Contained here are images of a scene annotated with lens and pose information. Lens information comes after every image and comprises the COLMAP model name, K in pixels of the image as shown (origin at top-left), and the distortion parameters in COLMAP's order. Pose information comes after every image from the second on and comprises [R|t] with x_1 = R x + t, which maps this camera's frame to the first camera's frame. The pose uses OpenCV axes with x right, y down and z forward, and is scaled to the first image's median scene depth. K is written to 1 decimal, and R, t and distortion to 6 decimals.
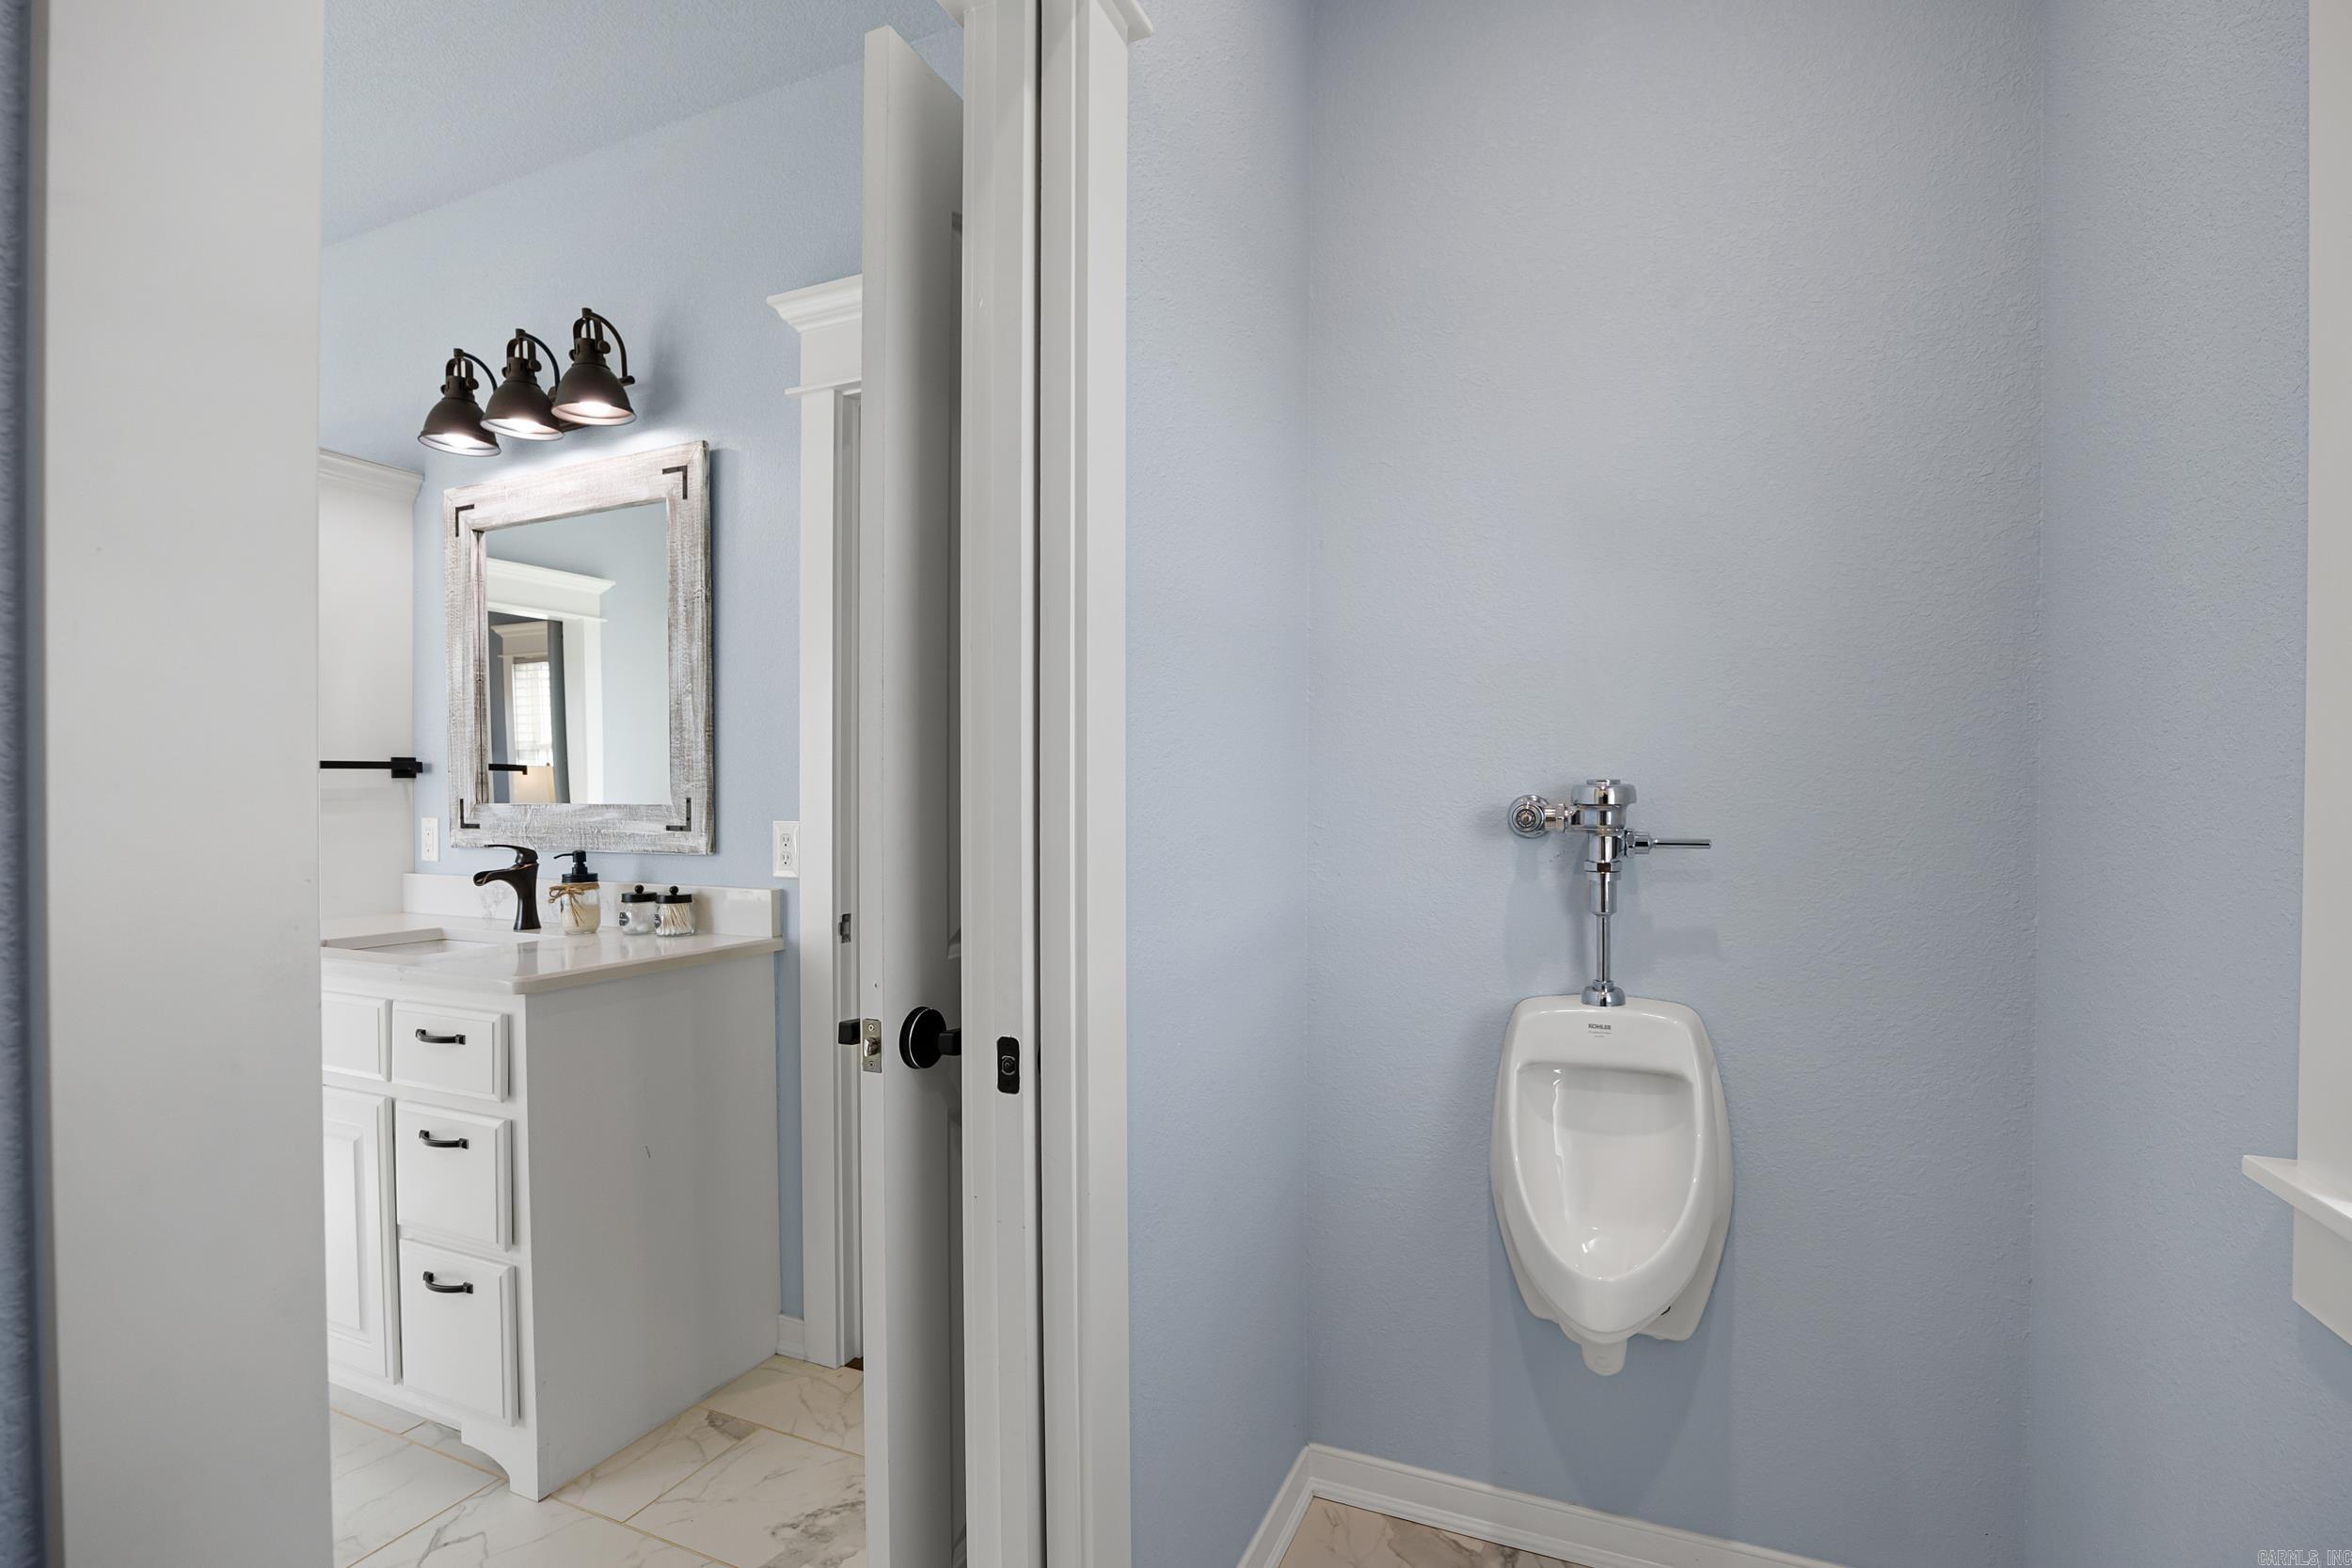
lens RADIAL K [[1080.9, 0, 1192.0], [0, 1080.9, 812.7], [0, 0, 1]] dist [-0.014773, 0.001418]
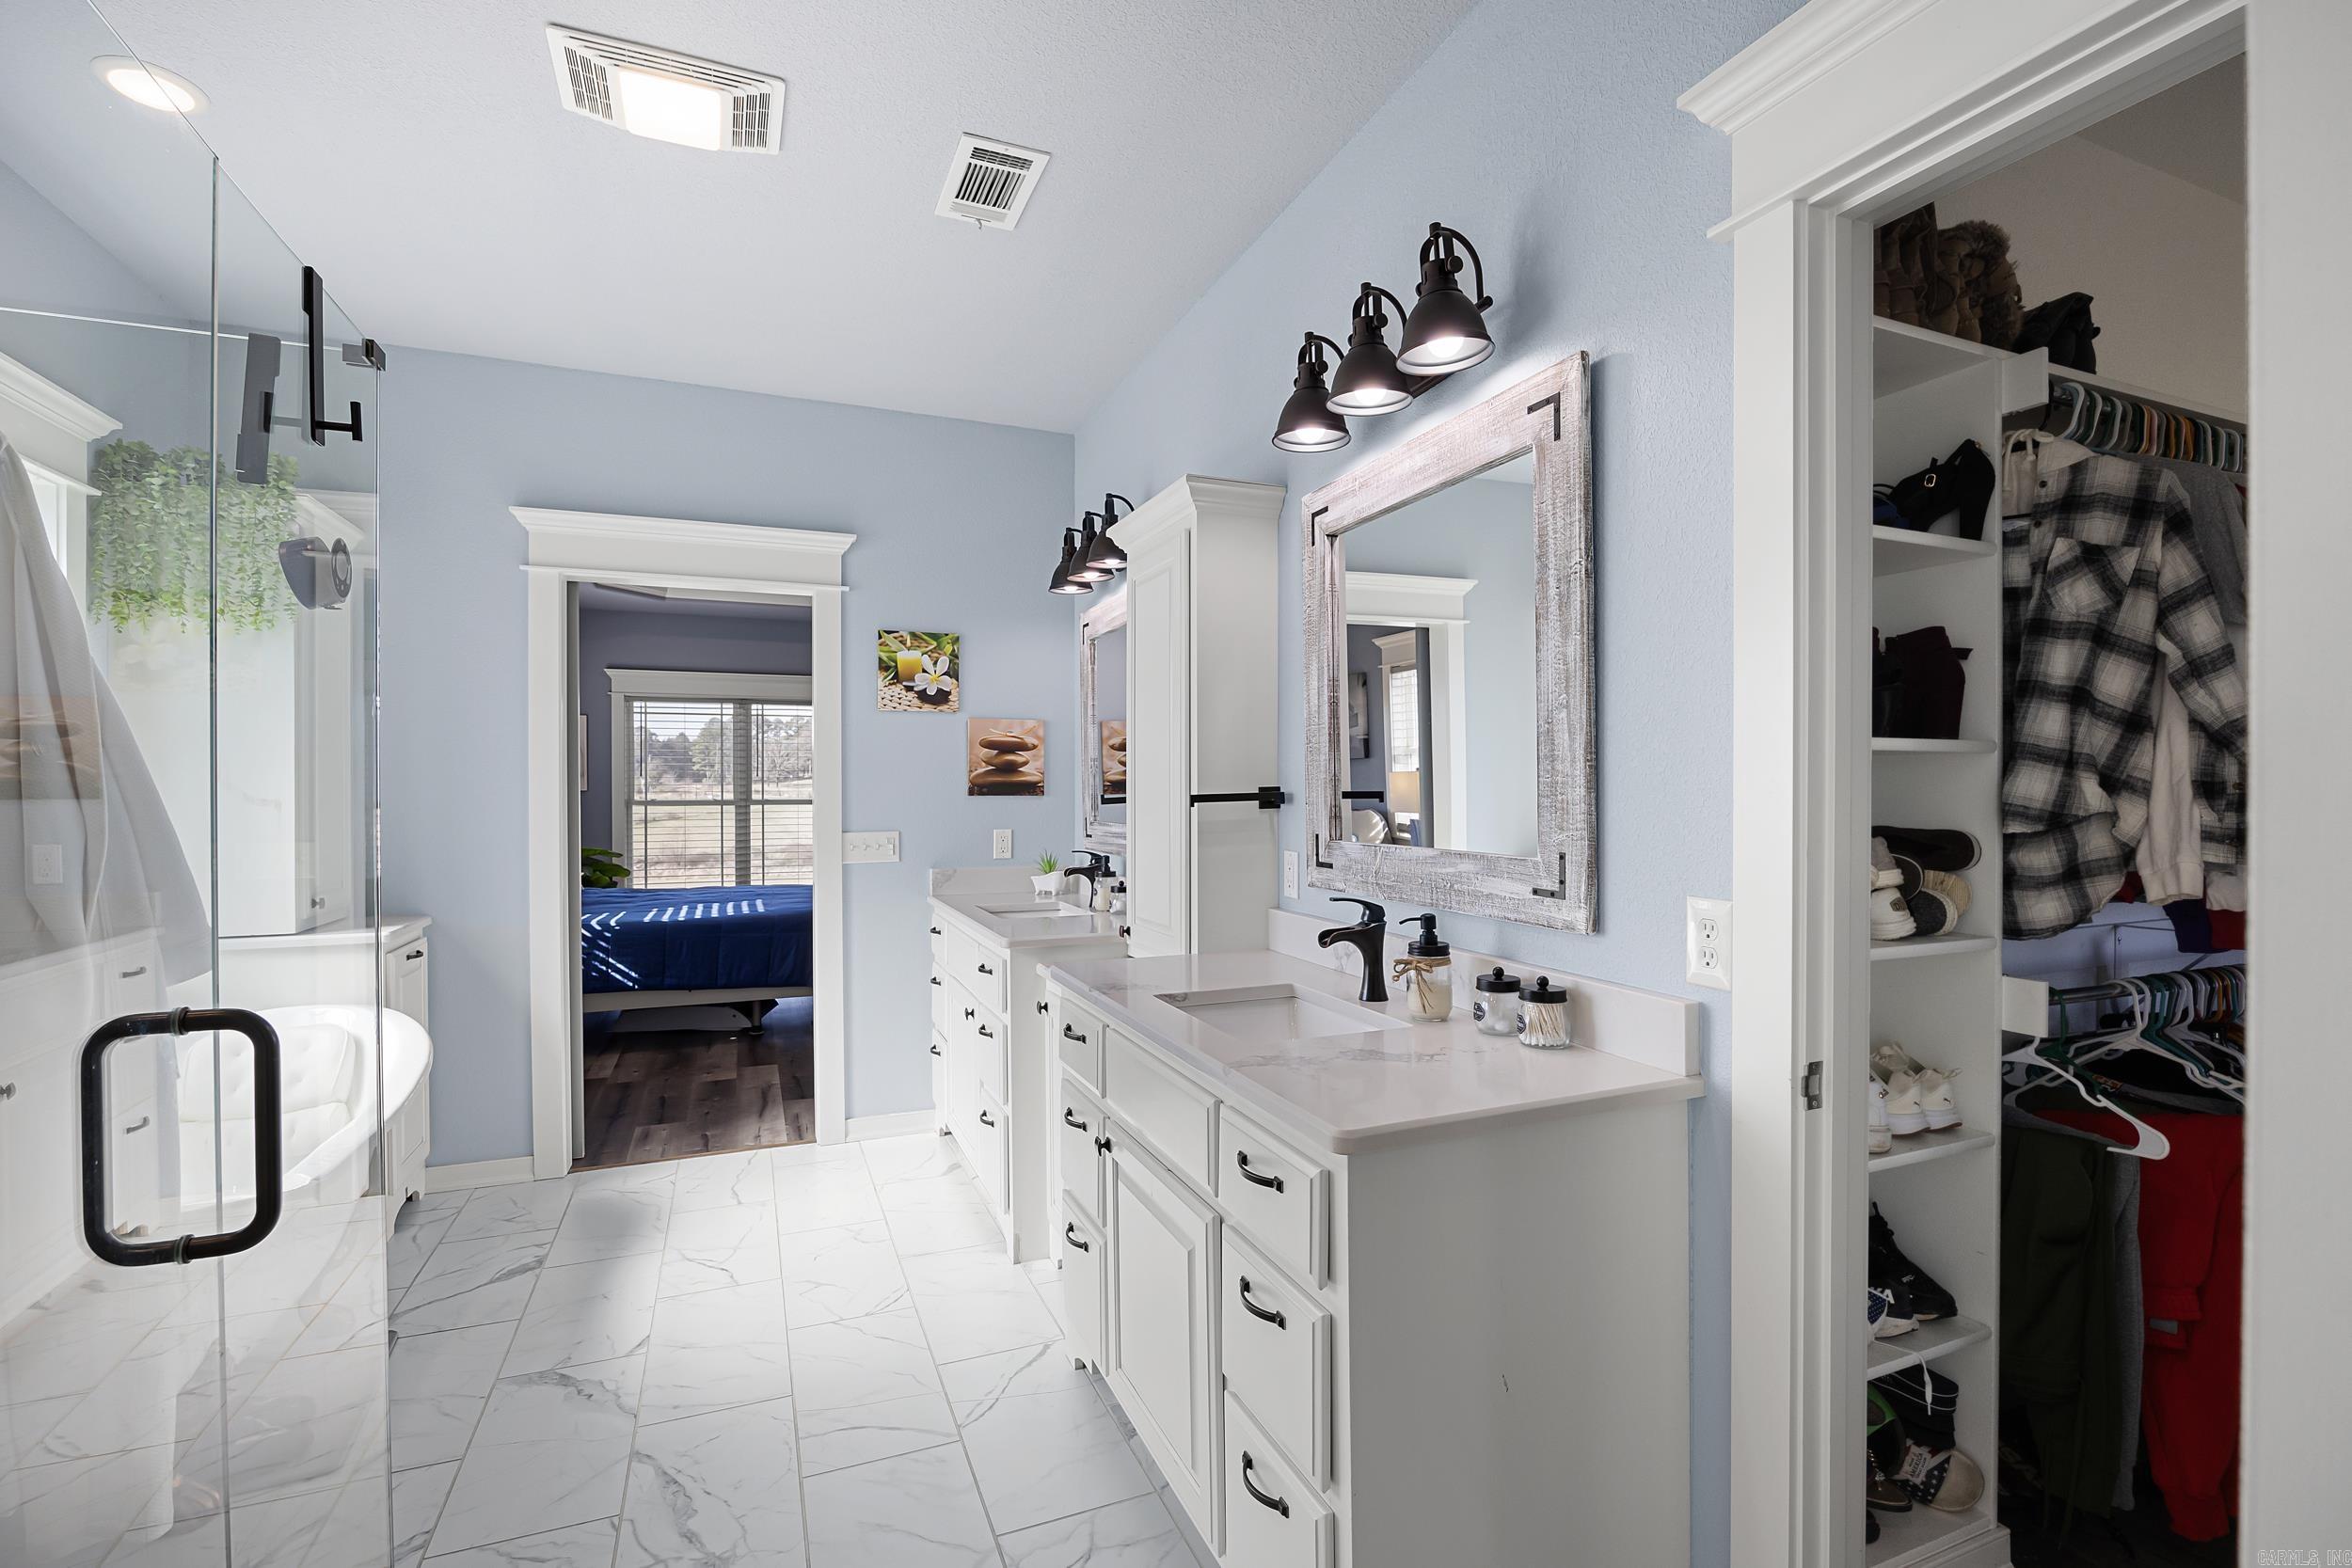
lens RADIAL K [[1050.9, 0, 1198.2], [0, 1050.9, 794.1], [0, 0, 1]] dist [-0.013748, 0.000694]
pose [[0.726529, 0.002522, -0.687132, -0.161367], [-0.002331, 0.999997, 0.001205, -0.053343], [0.687132, 0.000726, 0.726532, 0.321562]]
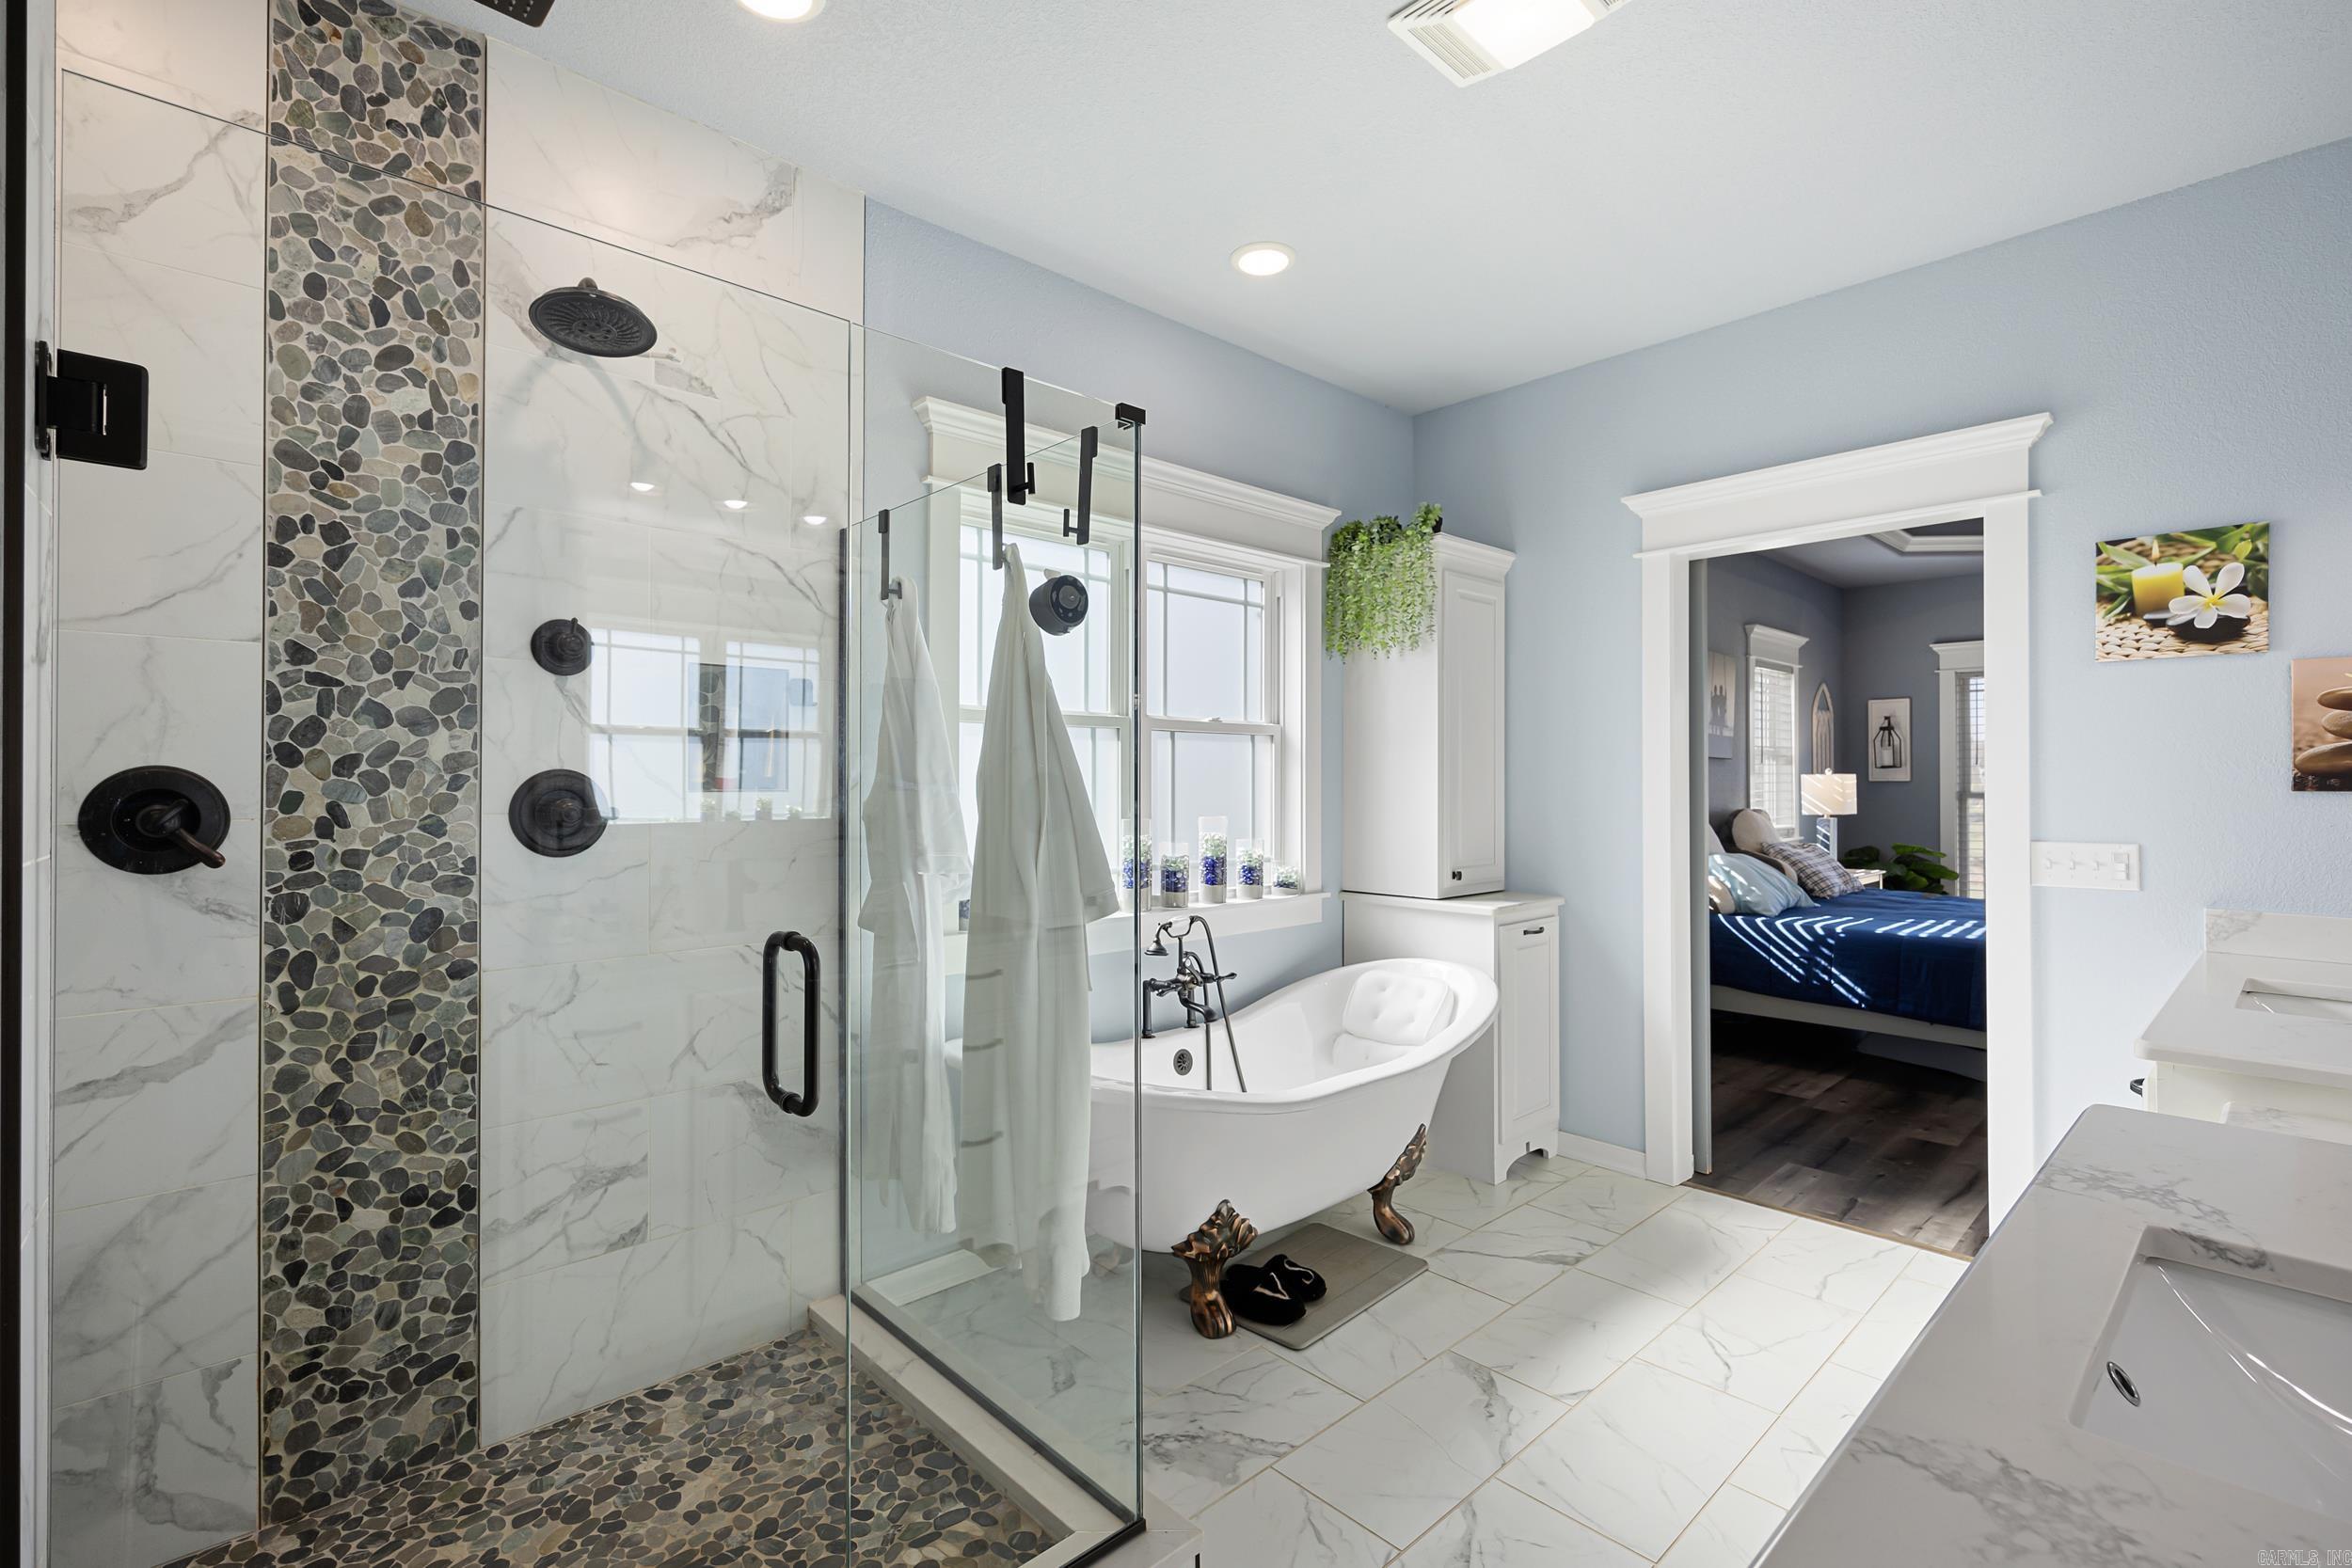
lens RADIAL K [[1050.9, 0, 1195.2], [0, 1050.9, 772.7], [0, 0, 1]] dist [-0.013748, 0.000694]
pose [[-0.404161, -0.007035, -0.914661, -0.273179], [-0.004965, 0.999973, -0.005497, -0.054355], [0.914675, 0.002320, -0.404184, 0.746280]]
